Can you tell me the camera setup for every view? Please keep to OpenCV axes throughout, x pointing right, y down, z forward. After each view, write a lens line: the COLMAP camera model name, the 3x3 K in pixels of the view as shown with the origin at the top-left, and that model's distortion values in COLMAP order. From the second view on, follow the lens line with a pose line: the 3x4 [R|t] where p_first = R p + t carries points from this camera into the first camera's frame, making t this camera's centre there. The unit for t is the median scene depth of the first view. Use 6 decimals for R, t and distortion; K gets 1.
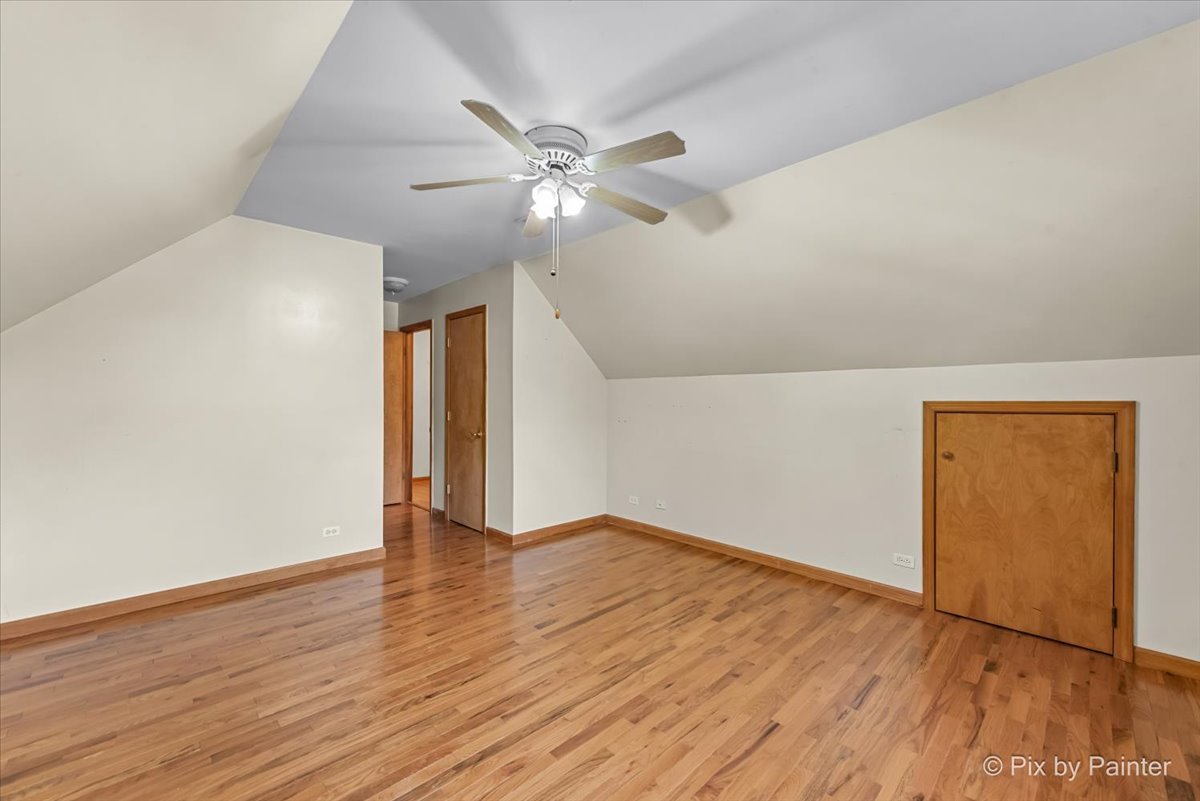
lens RADIAL K [[488.6, 0, 608.5], [0, 488.6, 401.2], [0, 0, 1]] dist [-0.001098, -0.000221]
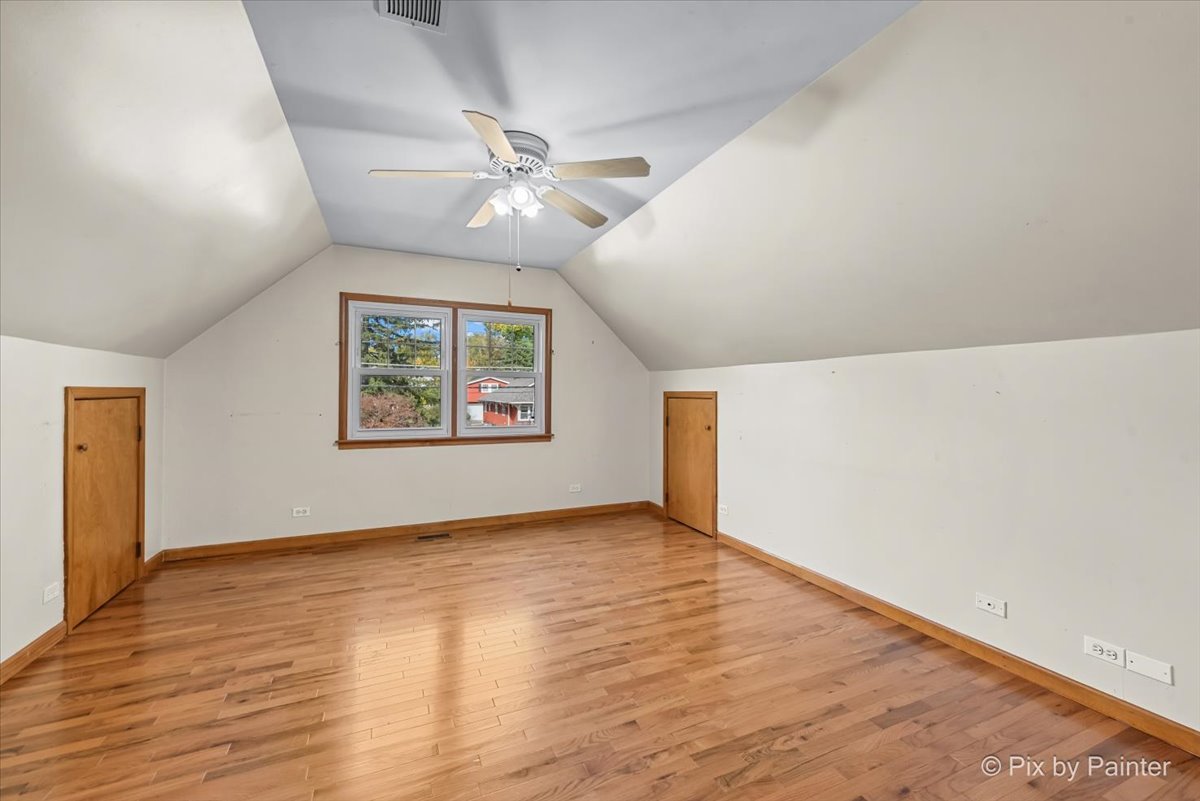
lens RADIAL K [[431.4, 0, 600.7], [0, 431.4, 393.4], [0, 0, 1]] dist [0.000308, 0.000023]
pose [[-0.934902, -0.009748, 0.354772, -0.560087], [-0.008733, 0.999952, 0.004461, 0.000285], [-0.354798, 0.001072, -0.934942, 1.663172]]
